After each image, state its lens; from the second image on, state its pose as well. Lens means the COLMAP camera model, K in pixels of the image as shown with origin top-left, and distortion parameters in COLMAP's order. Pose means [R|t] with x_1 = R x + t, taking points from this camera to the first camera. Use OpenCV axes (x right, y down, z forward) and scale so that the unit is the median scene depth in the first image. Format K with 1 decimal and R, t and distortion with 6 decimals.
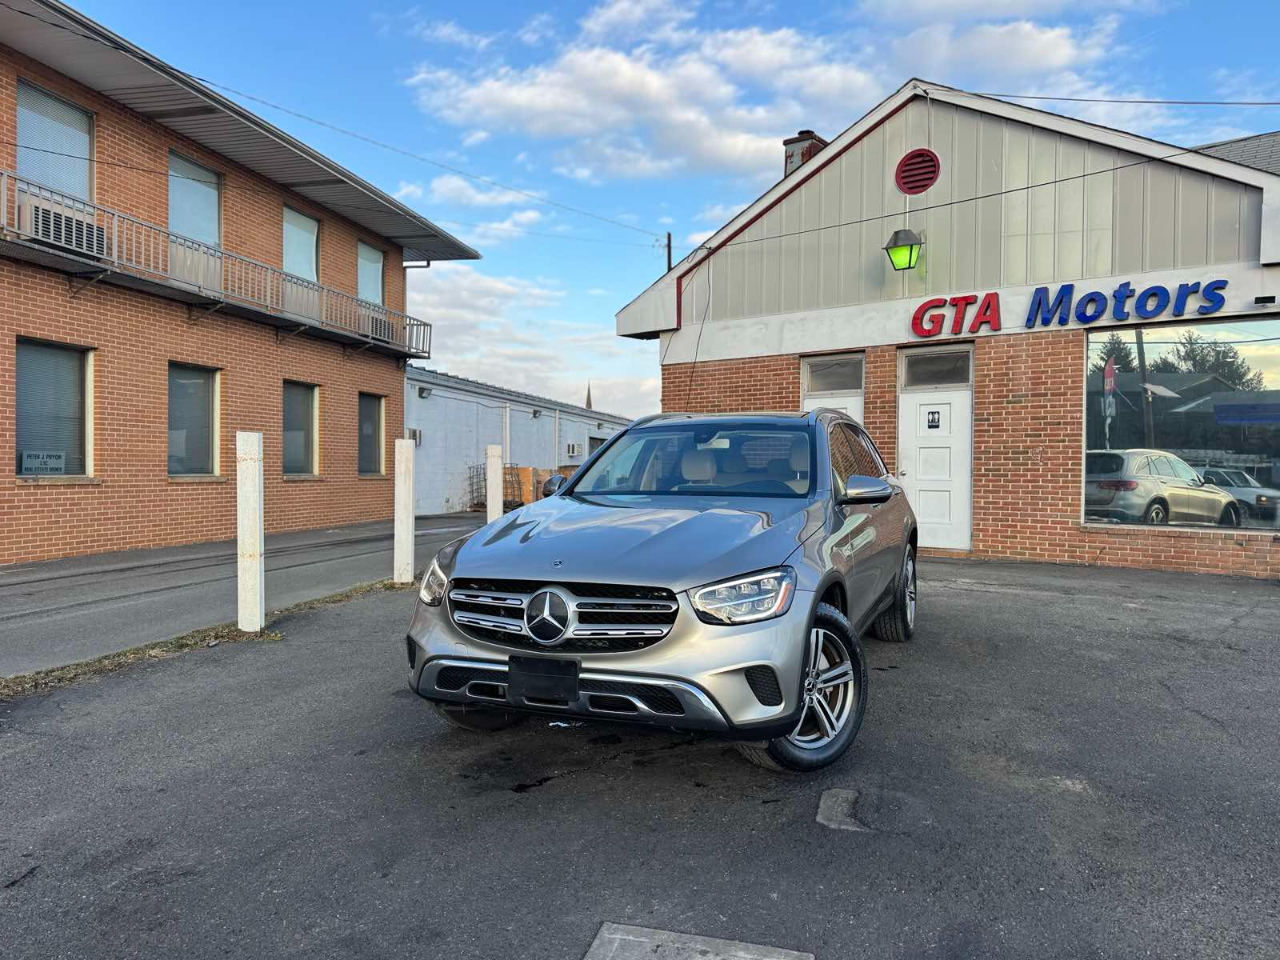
lens RADIAL K [[977.0, 0, 639.8], [0, 977.0, 460.0], [0, 0, 1]] dist [0.069535, -0.117693]
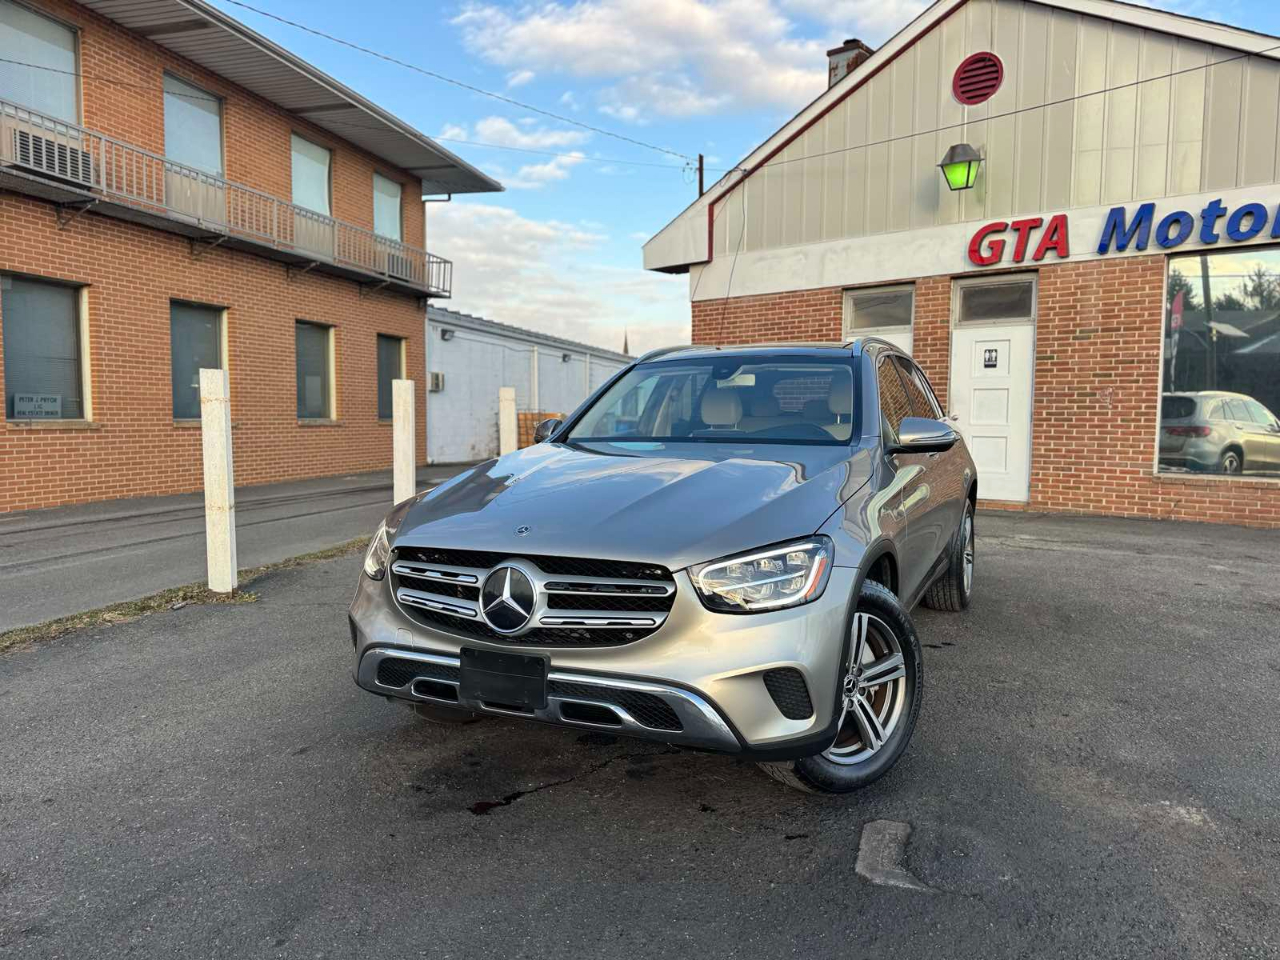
lens RADIAL K [[948.4, 0, 645.4], [0, 948.4, 474.0], [0, 0, 1]] dist [0.033799, -0.052809]
pose [[0.999203, 0.002809, -0.039821, 0.017806], [-0.000020, 0.997555, 0.069885, 0.004049], [0.039920, -0.069828, 0.996760, 0.110298]]
